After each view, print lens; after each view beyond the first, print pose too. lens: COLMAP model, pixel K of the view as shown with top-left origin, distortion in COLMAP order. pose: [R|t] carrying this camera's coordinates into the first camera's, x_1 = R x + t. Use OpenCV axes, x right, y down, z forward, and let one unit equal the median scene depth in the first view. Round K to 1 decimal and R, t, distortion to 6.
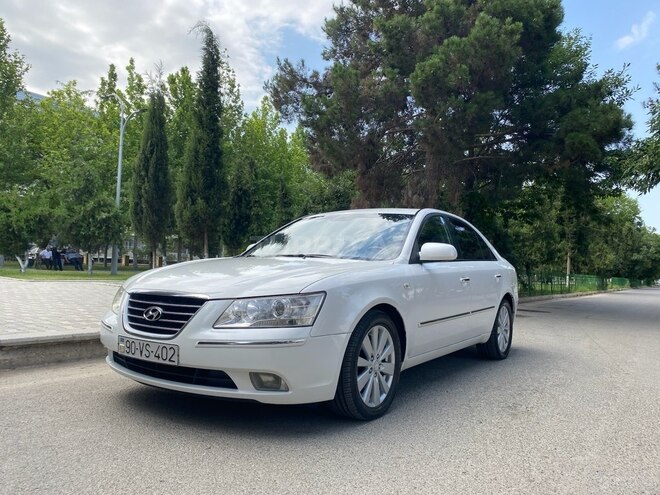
lens RADIAL K [[486.9, 0, 330.0], [0, 486.9, 247.5], [0, 0, 1]] dist [0.004206, -0.007124]
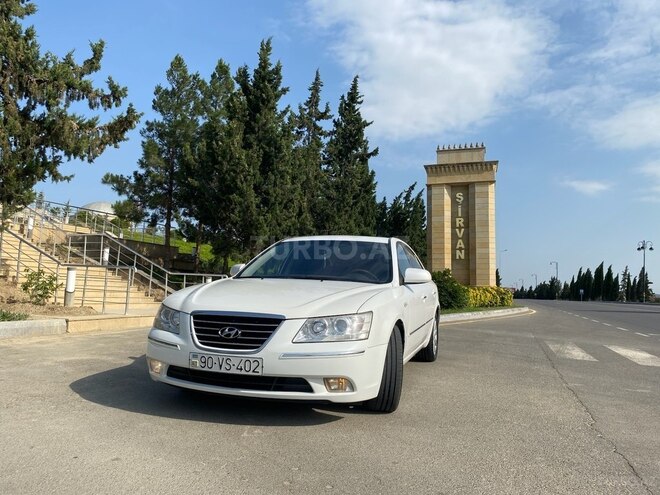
lens RADIAL K [[486.9, 0, 330.0], [0, 486.9, 247.5], [0, 0, 1]] dist [0.004206, -0.007124]
pose [[0.960230, 0.022155, 0.278328, -0.471130], [-0.017562, 0.999666, -0.018985, -0.049644], [-0.278656, 0.013342, 0.960298, -0.190588]]
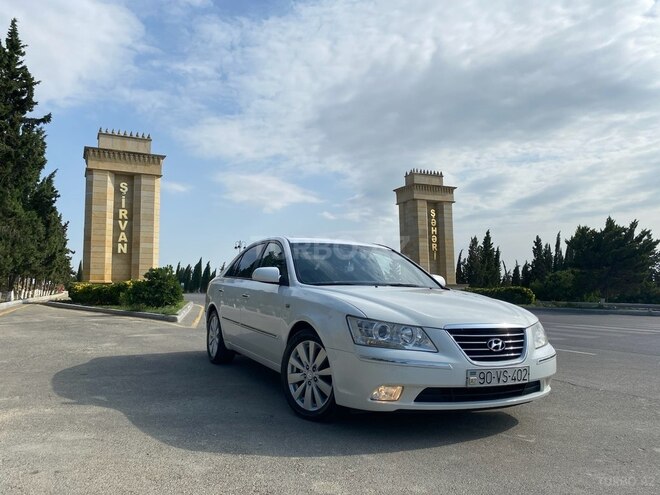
lens RADIAL K [[480.1, 0, 341.7], [0, 480.1, 263.3], [0, 0, 1]] dist [-0.002975, 0.000229]
pose [[0.497294, 0.030575, 0.867043, -1.569153], [-0.054085, 0.998528, -0.004191, -0.031783], [-0.865894, -0.044810, 0.498216, 0.779345]]
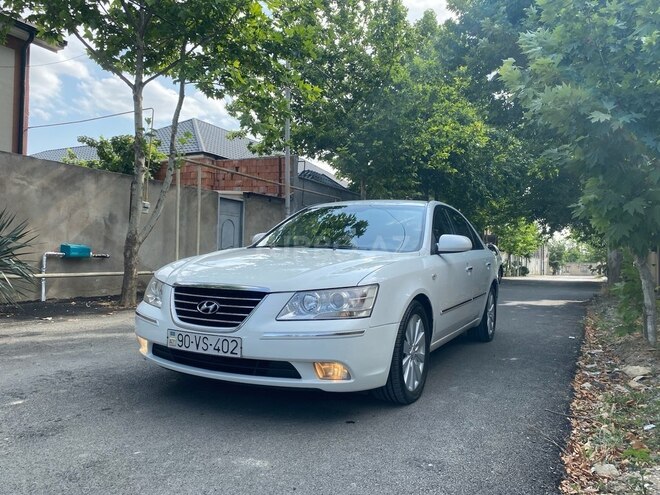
lens RADIAL K [[486.9, 0, 330.0], [0, 486.9, 247.5], [0, 0, 1]] dist [0.004206, -0.007124]
pose [[0.992588, 0.000274, 0.121525, -0.240473], [-0.004538, 0.999384, 0.034808, -0.023743], [-0.121440, -0.035101, 0.991978, -0.025672]]
